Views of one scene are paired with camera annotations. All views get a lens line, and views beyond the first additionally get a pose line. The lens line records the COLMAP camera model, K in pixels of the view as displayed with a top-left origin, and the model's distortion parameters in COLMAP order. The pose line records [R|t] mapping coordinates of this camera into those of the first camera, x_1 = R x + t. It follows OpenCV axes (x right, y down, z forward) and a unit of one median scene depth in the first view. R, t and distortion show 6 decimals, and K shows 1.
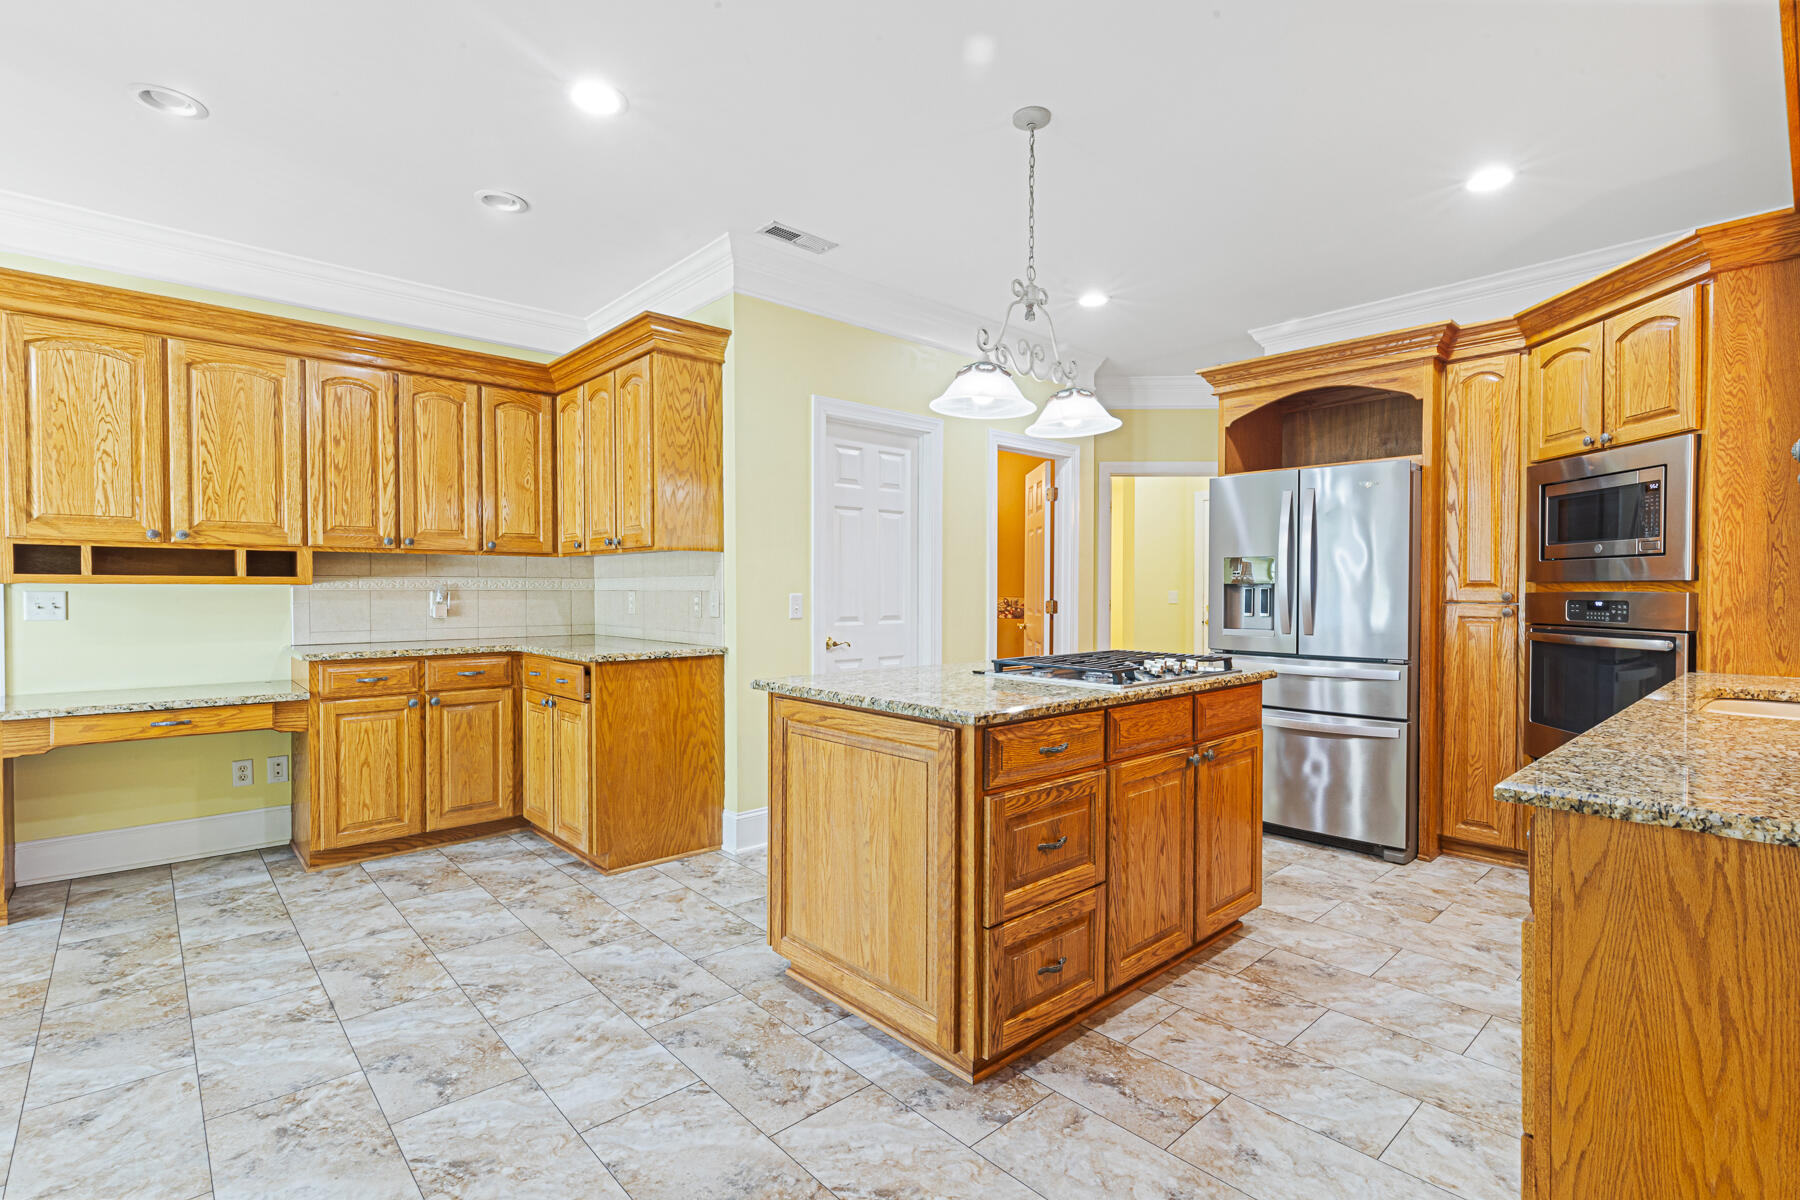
lens RADIAL K [[834.0, 0, 880.1], [0, 834.0, 600.2], [0, 0, 1]] dist [0.005356, -0.001557]
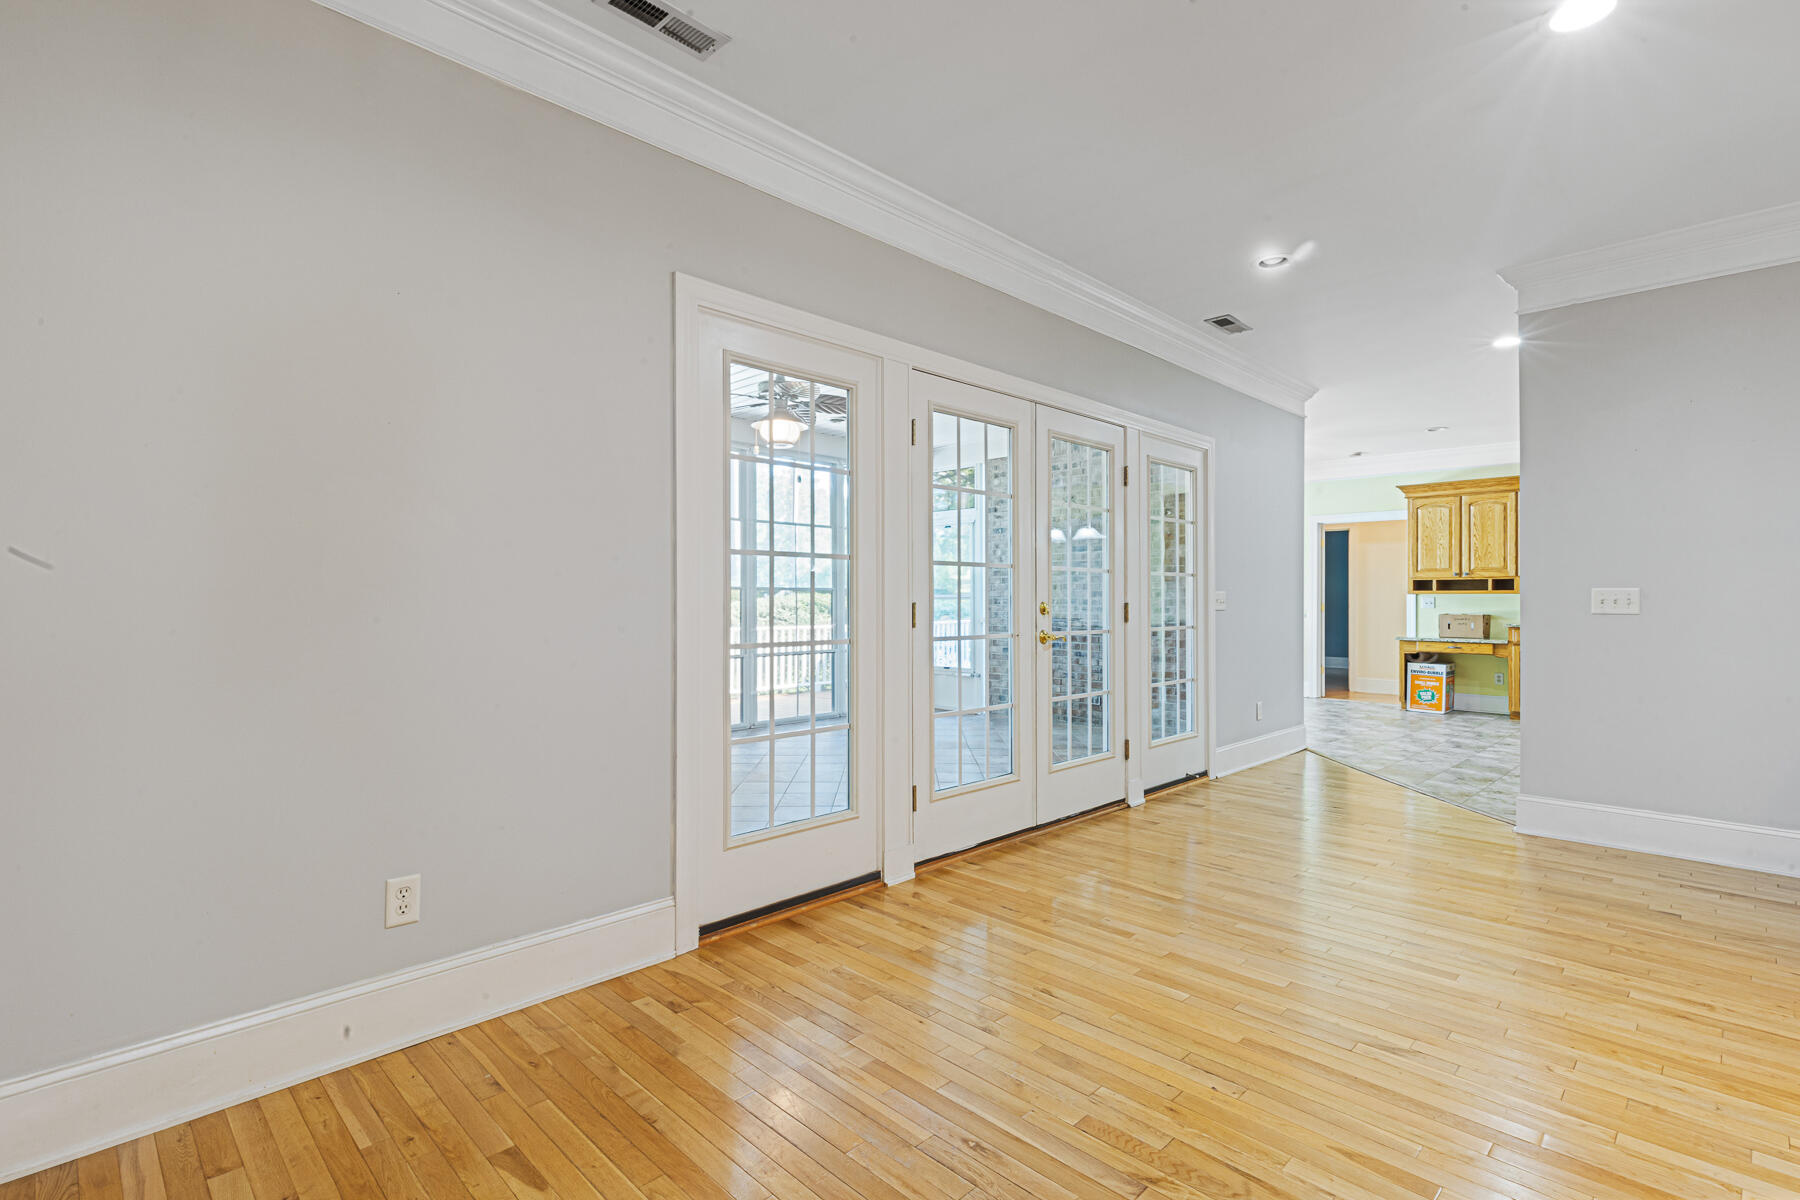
lens RADIAL K [[834.0, 0, 903.2], [0, 834.0, 596.0], [0, 0, 1]] dist [0.005356, -0.001557]
pose [[0.060537, -0.006950, -0.998142, 1.532397], [-0.009572, 0.999926, -0.007543, 0.020873], [0.998120, 0.010011, 0.060466, -0.810489]]
